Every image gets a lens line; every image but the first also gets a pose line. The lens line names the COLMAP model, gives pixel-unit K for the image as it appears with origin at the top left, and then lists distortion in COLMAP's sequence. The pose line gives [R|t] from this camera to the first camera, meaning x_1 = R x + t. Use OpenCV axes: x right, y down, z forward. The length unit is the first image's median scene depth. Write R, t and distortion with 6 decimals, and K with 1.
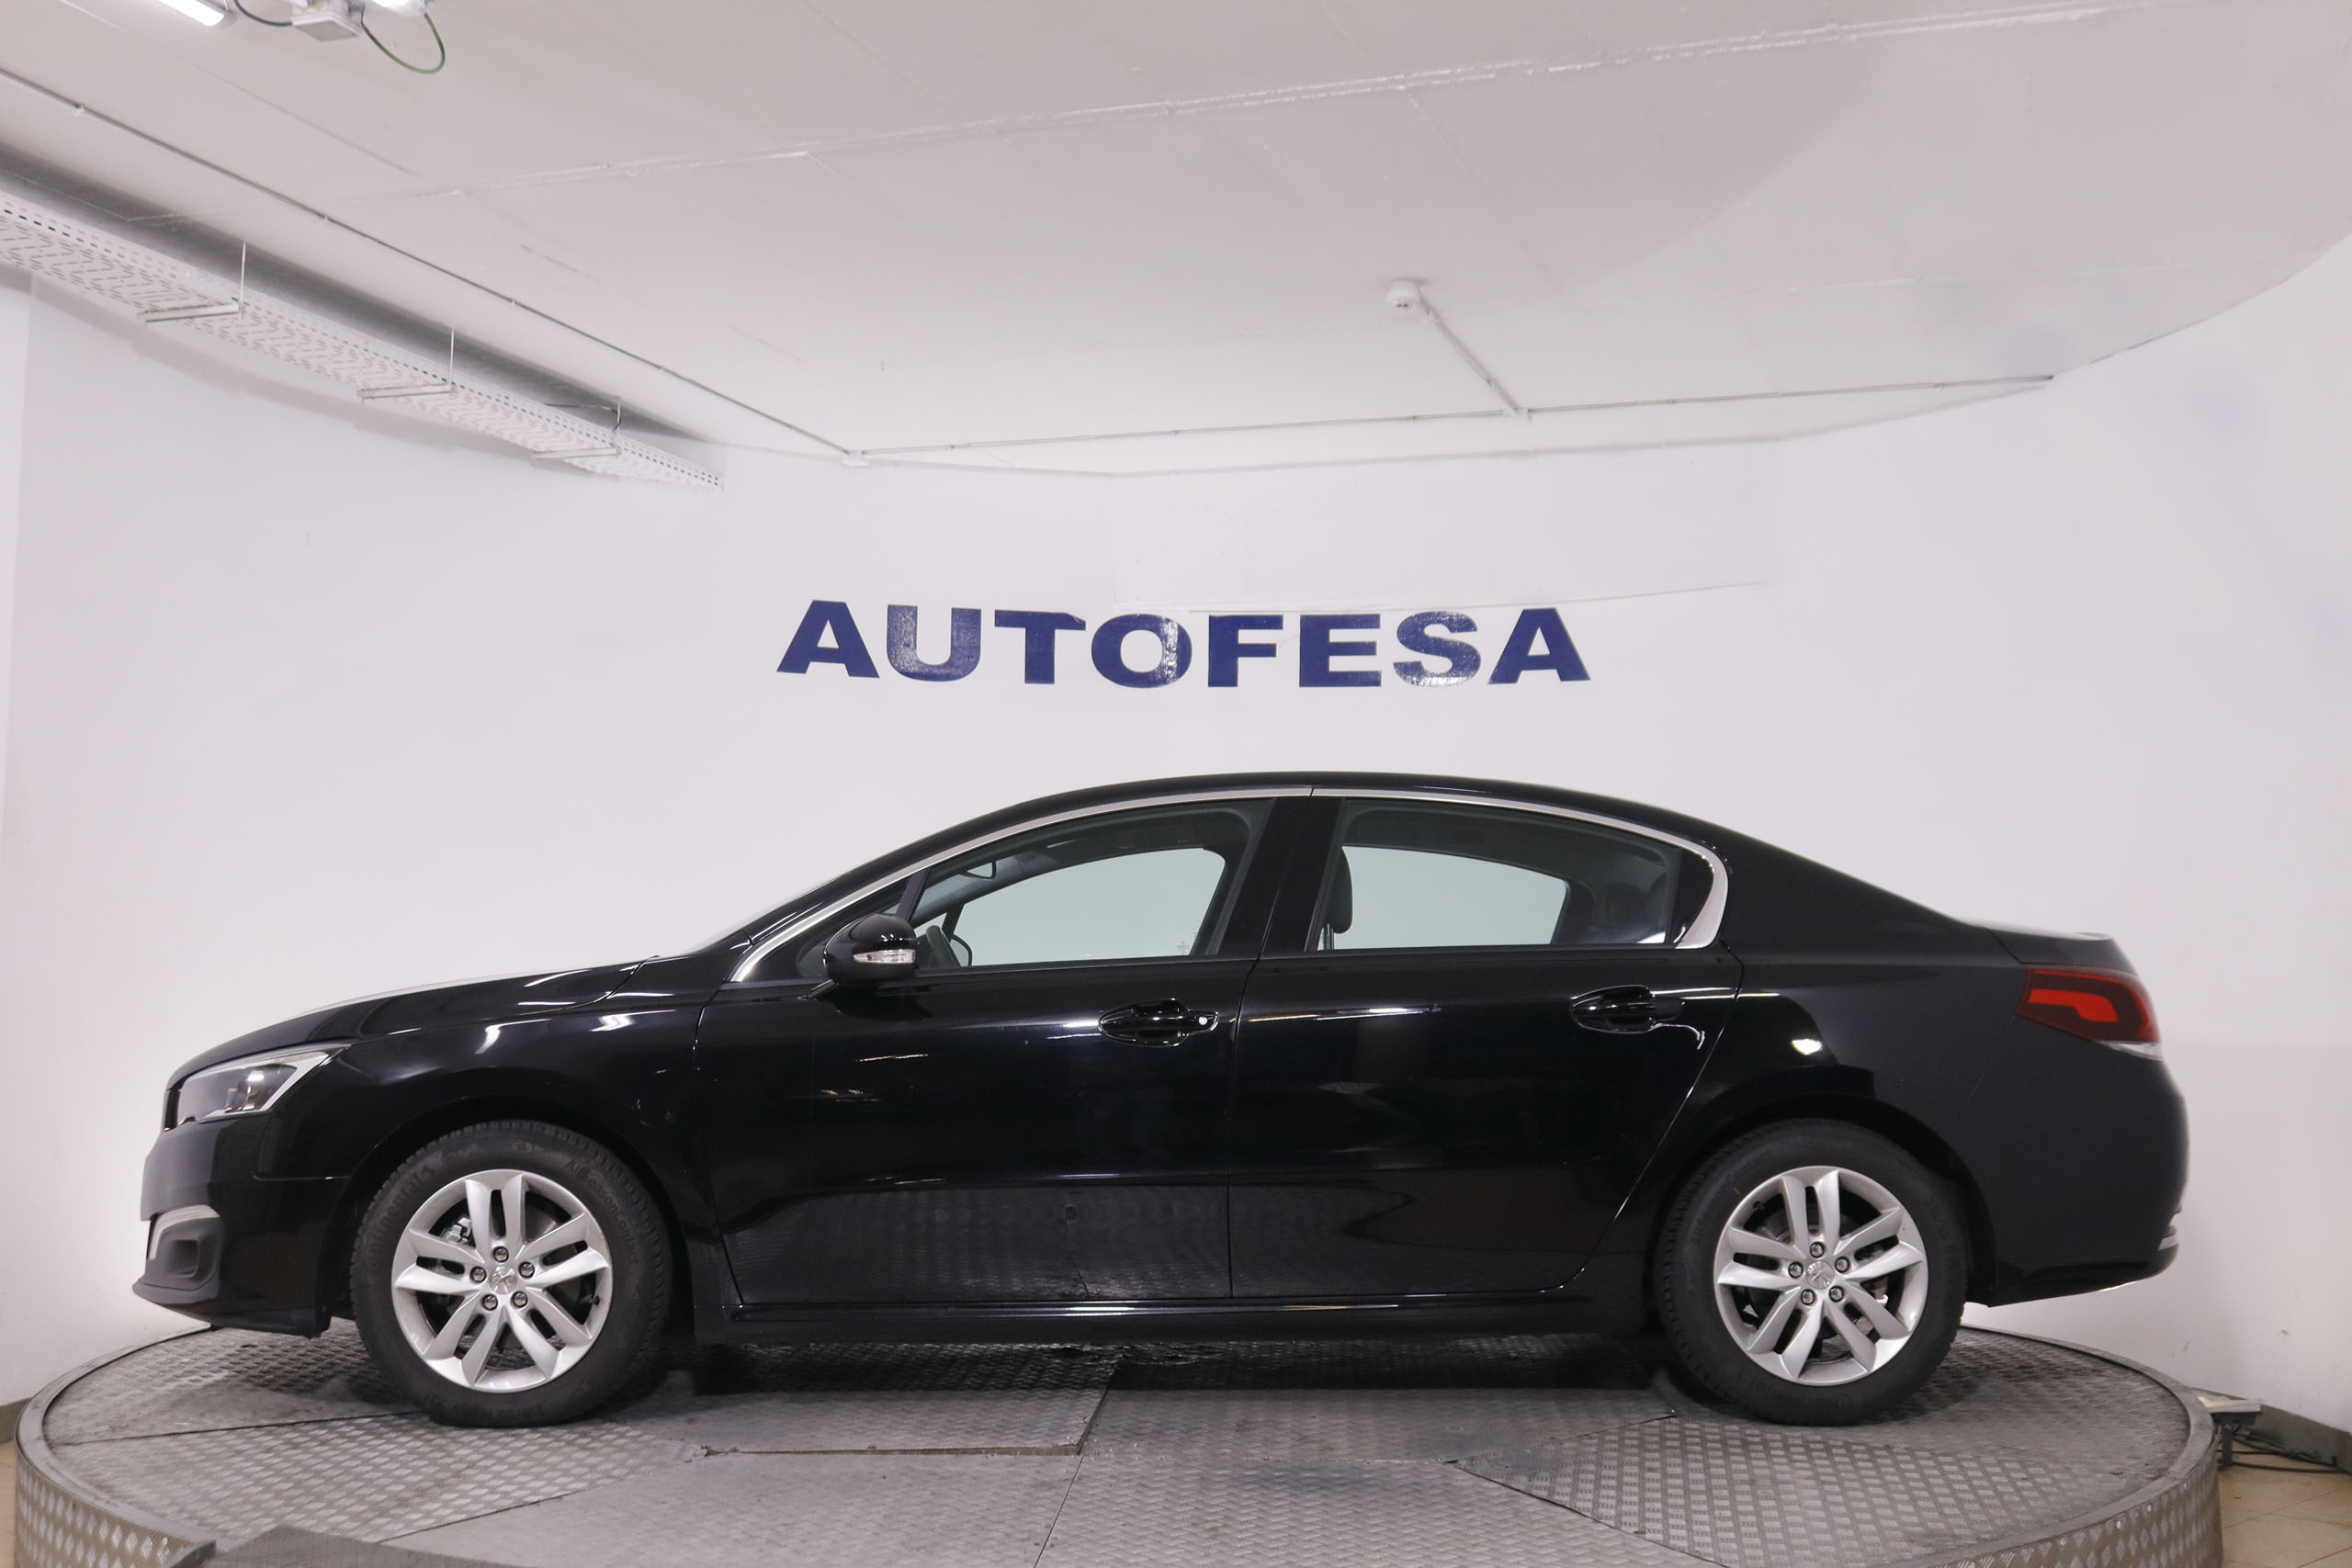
lens RADIAL K [[2825.8, 0, 1218.3], [0, 2825.8, 740.5], [0, 0, 1]] dist [-0.107162, 0.137698]
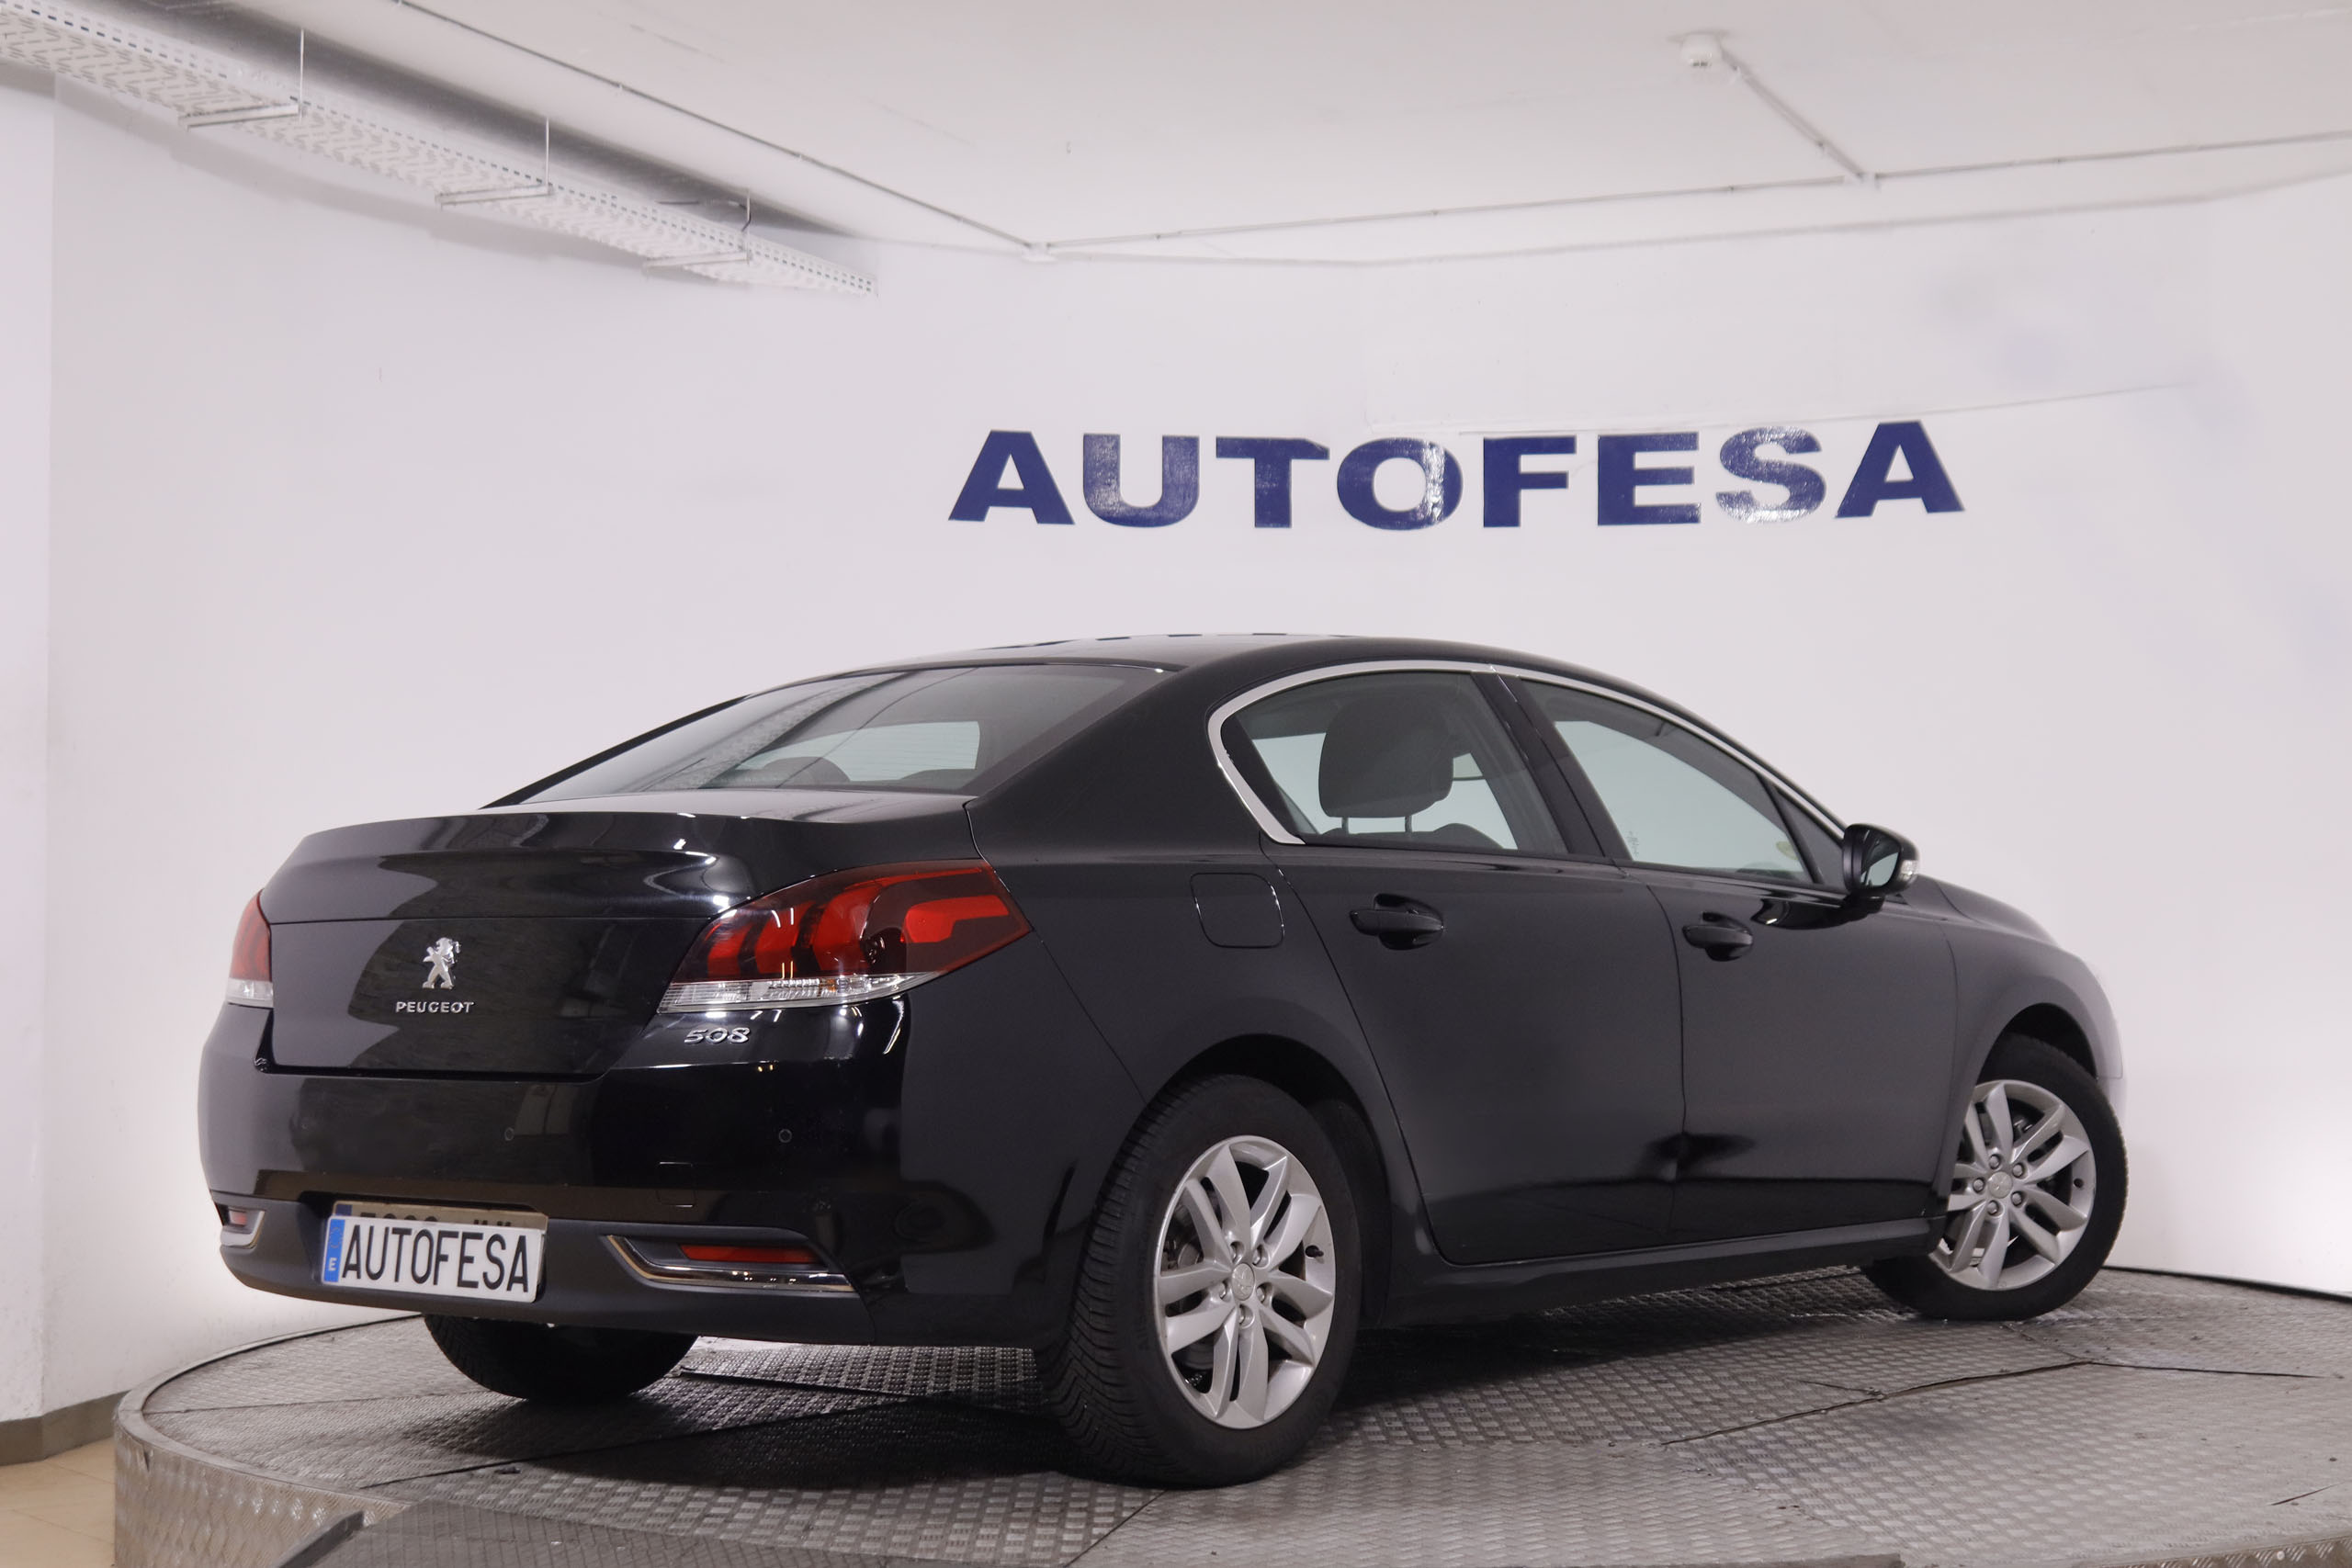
lens RADIAL K [[4067.7, 0, 1176.0], [0, 4067.7, 784.0], [0, 0, 1]] dist [-0.030877, 0.096262]
pose [[0.994760, -0.012529, -0.101463, 0.027734], [0.018398, 0.998198, 0.057116, -0.014899], [0.100564, -0.058683, 0.993198, -0.168813]]
